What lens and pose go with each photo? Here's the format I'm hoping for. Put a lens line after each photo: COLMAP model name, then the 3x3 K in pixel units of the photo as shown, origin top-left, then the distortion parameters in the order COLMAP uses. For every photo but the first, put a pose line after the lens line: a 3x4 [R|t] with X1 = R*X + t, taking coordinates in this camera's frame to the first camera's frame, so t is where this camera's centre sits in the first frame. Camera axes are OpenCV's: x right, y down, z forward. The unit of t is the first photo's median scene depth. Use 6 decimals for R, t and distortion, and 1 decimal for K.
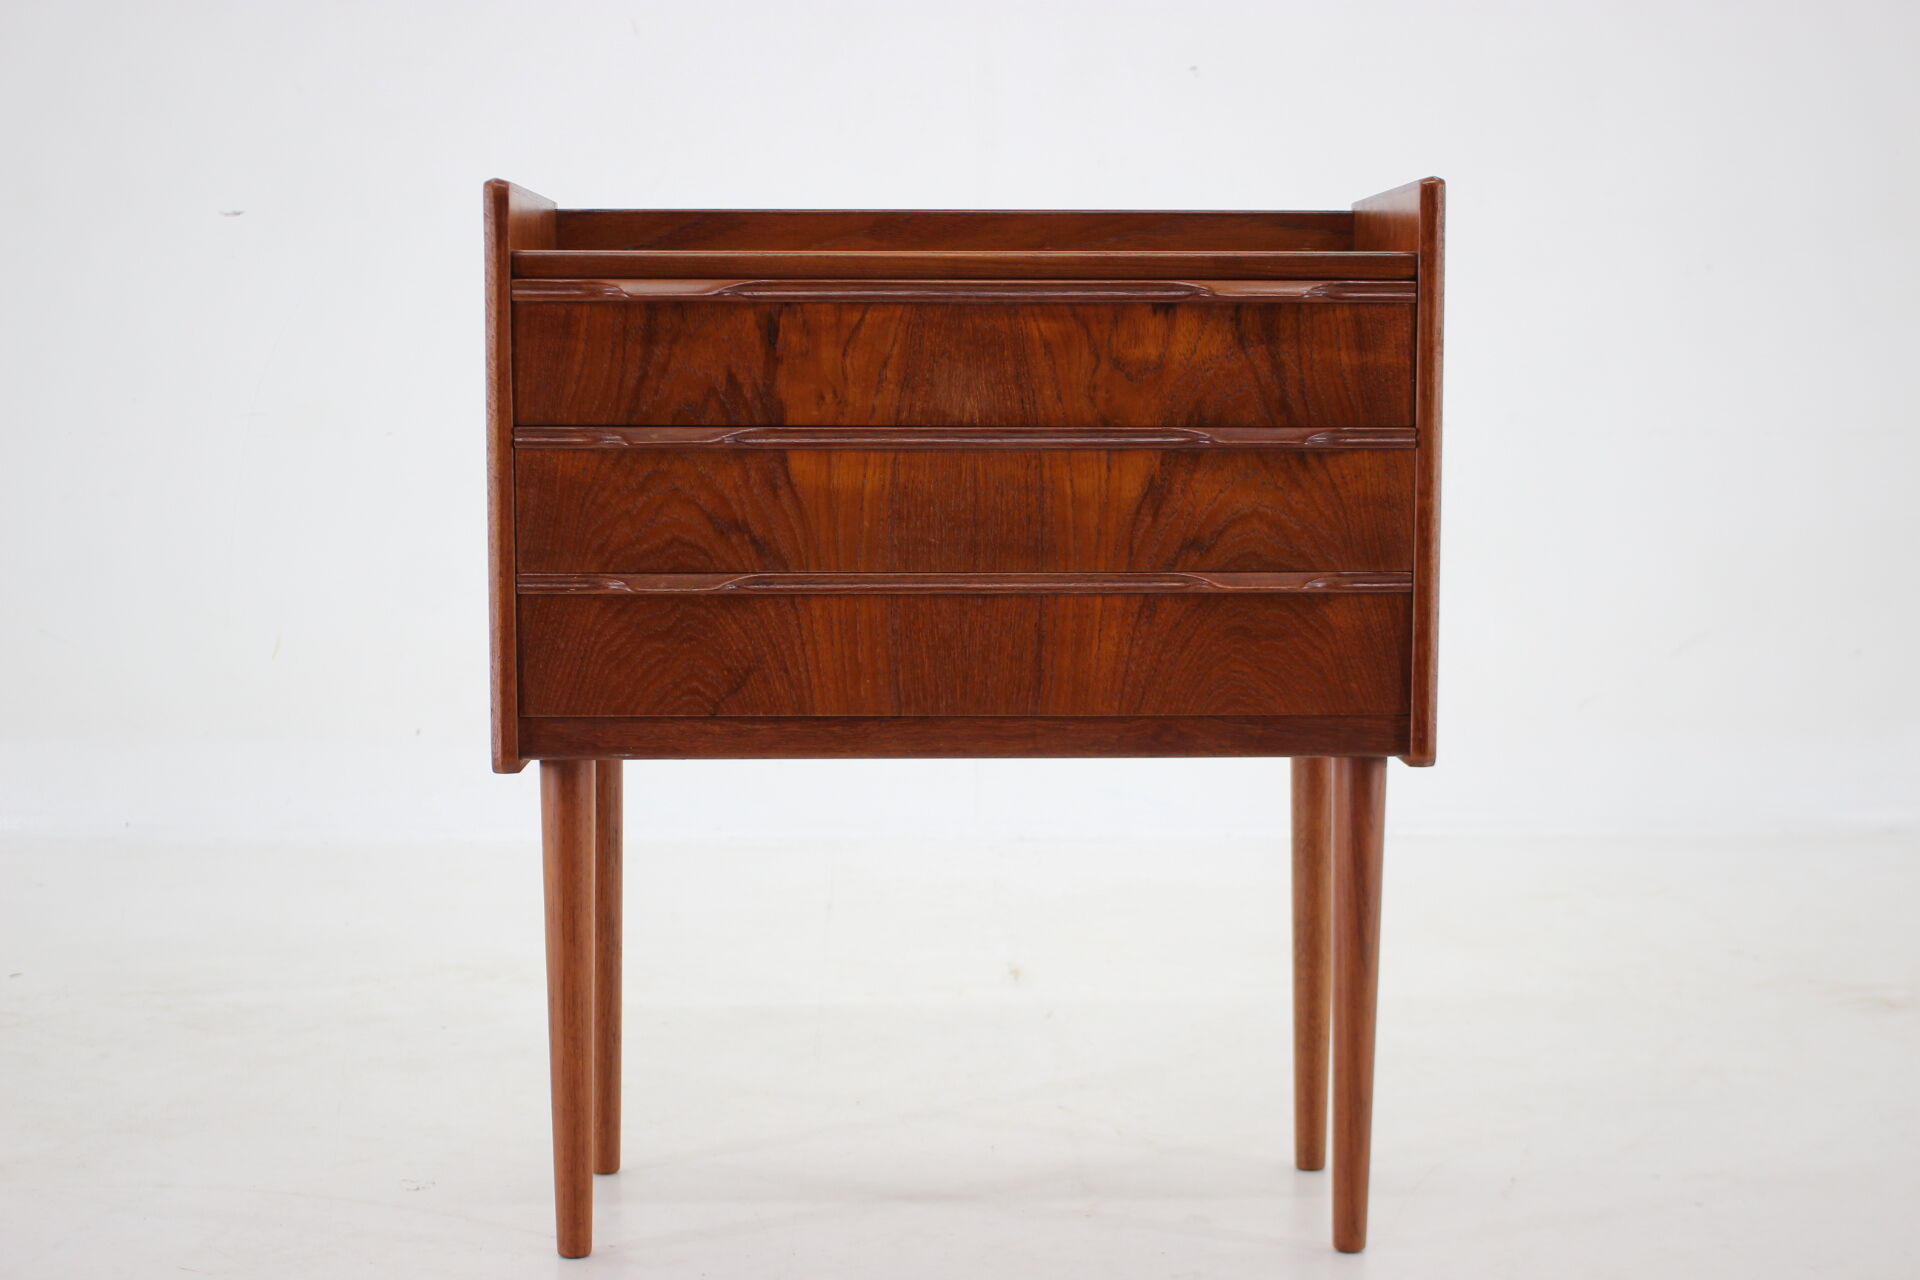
lens RADIAL K [[2992.9, 0, 957.5], [0, 2992.9, 642.4], [0, 0, 1]] dist [0.057759, 0.000000]
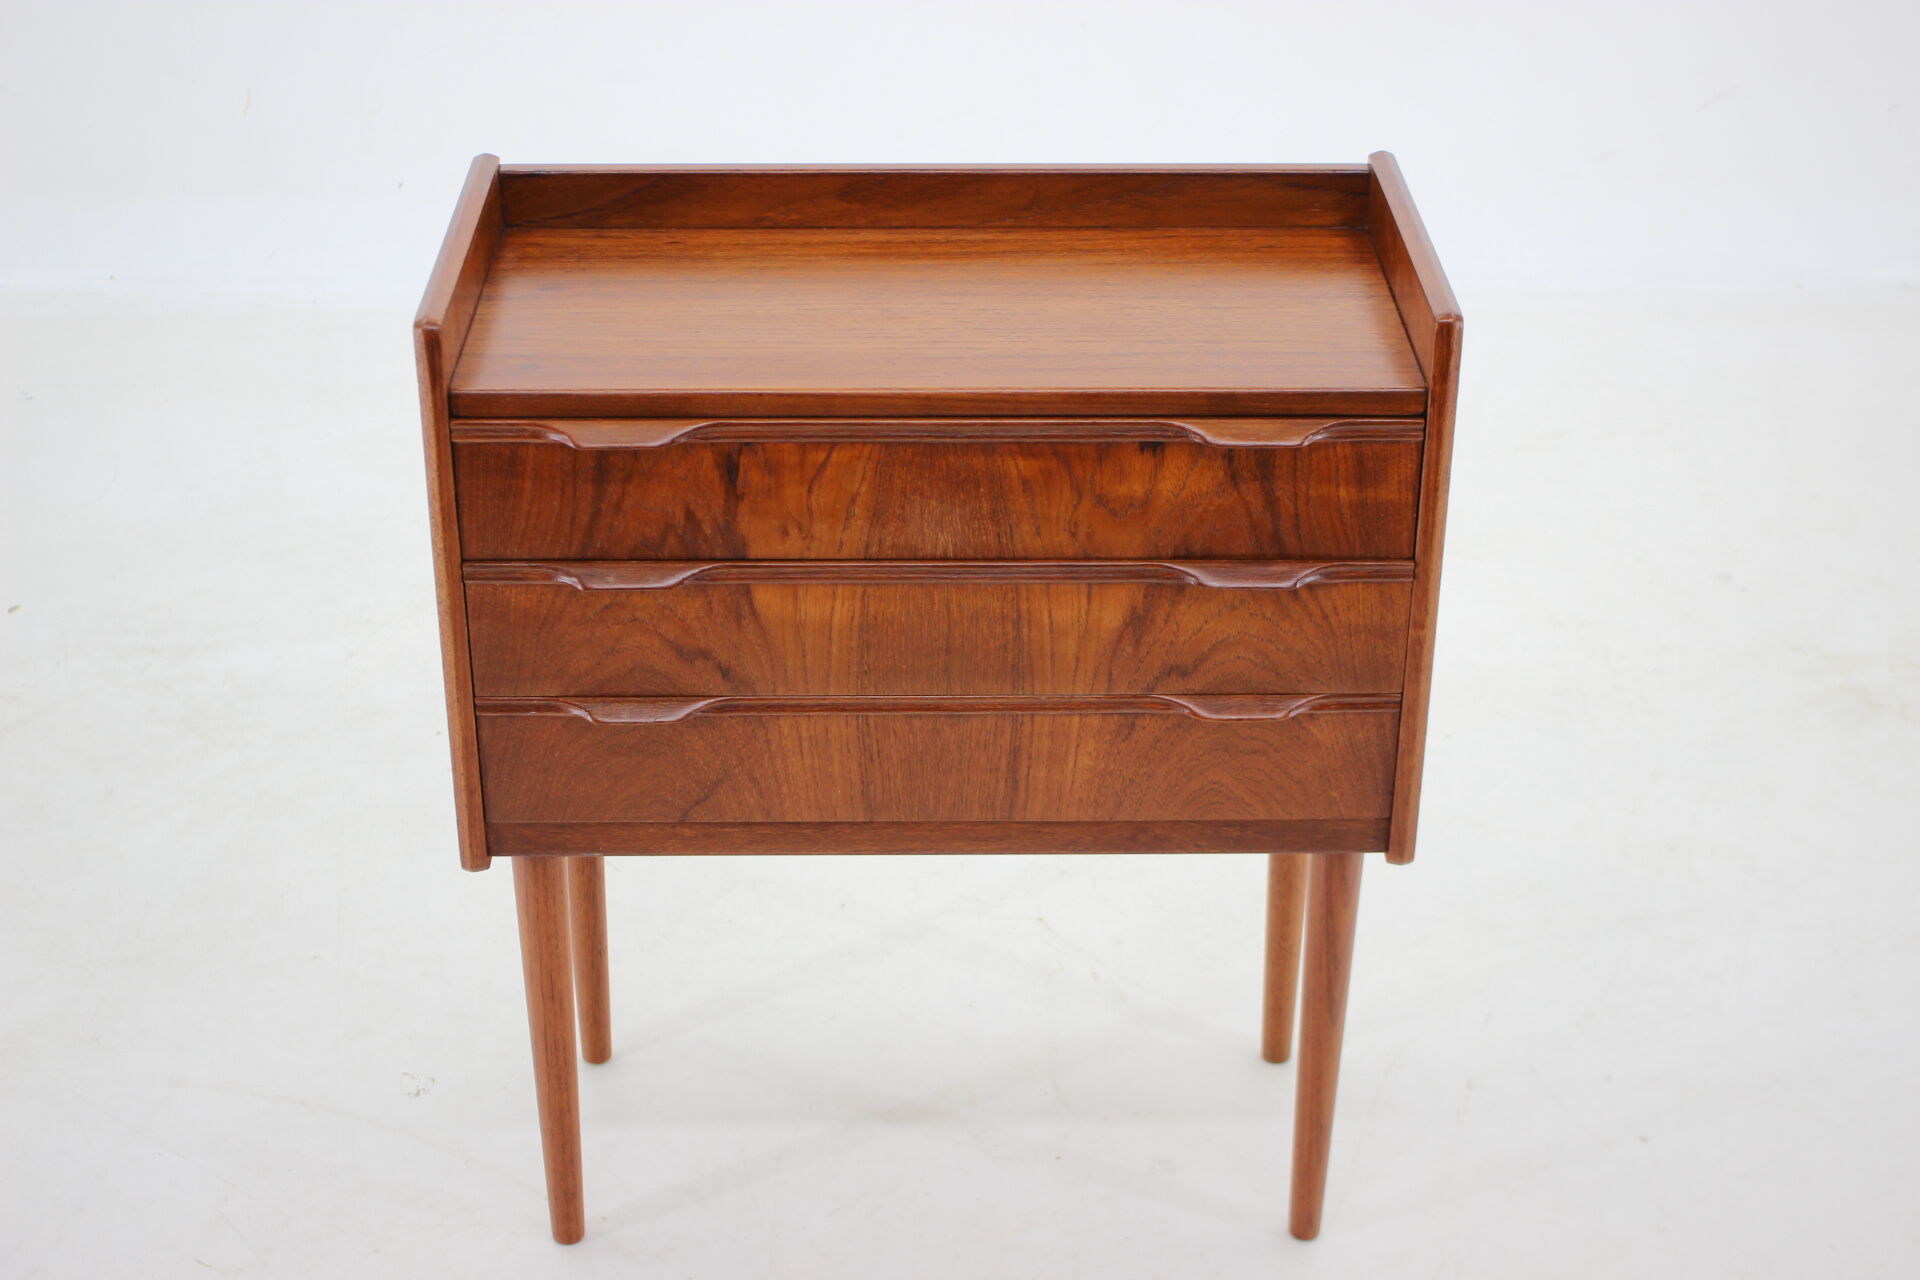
lens RADIAL K [[2992.9, 0, 955.4], [0, 2992.9, 649.3], [0, 0, 1]] dist [0.057759, 0.000000]
pose [[0.999958, 0.006848, -0.006094, 0.013904], [-0.003861, 0.917585, 0.397520, -0.422294], [0.008313, -0.397480, 0.917573, 0.119599]]
